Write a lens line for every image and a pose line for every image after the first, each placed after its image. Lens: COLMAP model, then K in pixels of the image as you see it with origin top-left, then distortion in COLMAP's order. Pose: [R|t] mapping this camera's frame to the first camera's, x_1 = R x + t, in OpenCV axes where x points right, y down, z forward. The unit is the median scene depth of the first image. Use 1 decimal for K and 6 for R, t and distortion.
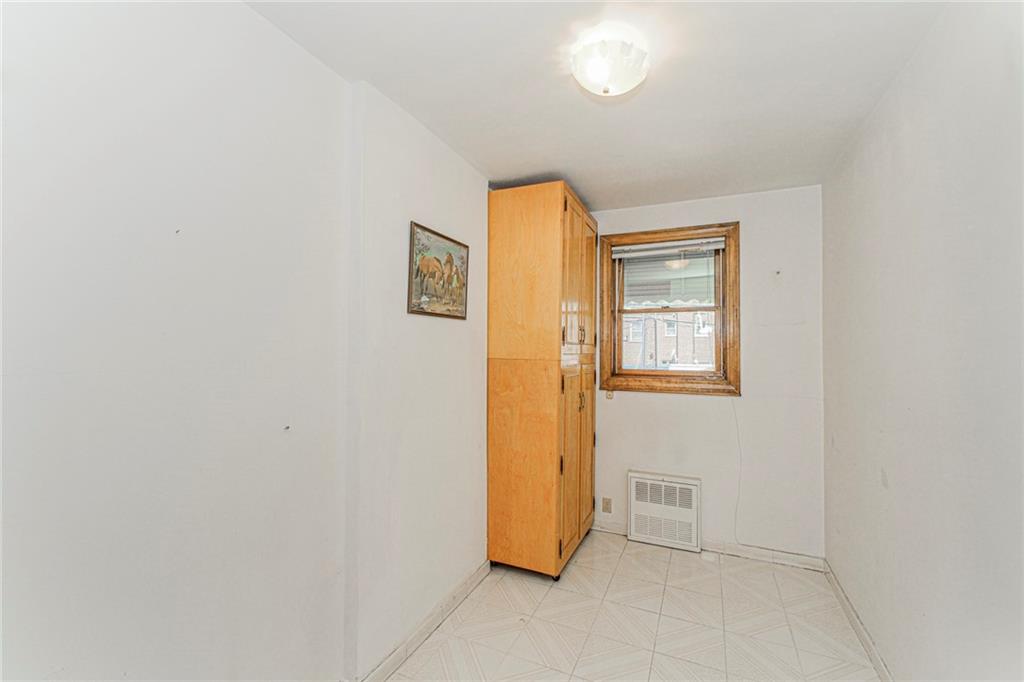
lens RADIAL K [[429.6, 0, 513.8], [0, 429.6, 334.7], [0, 0, 1]] dist [-0.001125, 0.000076]
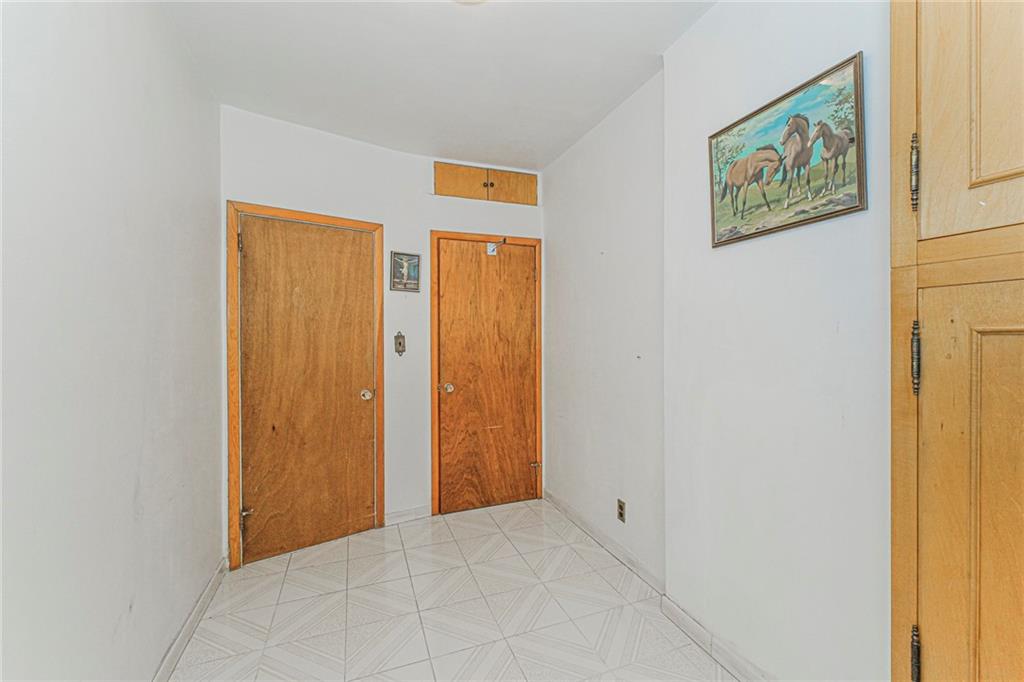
lens RADIAL K [[429.6, 0, 514.2], [0, 429.6, 344.8], [0, 0, 1]] dist [-0.001125, 0.000076]
pose [[-0.729492, -0.010399, -0.683910, 0.539385], [-0.005308, 0.999940, -0.009542, 0.132066], [0.683969, -0.003330, -0.729504, 1.207896]]
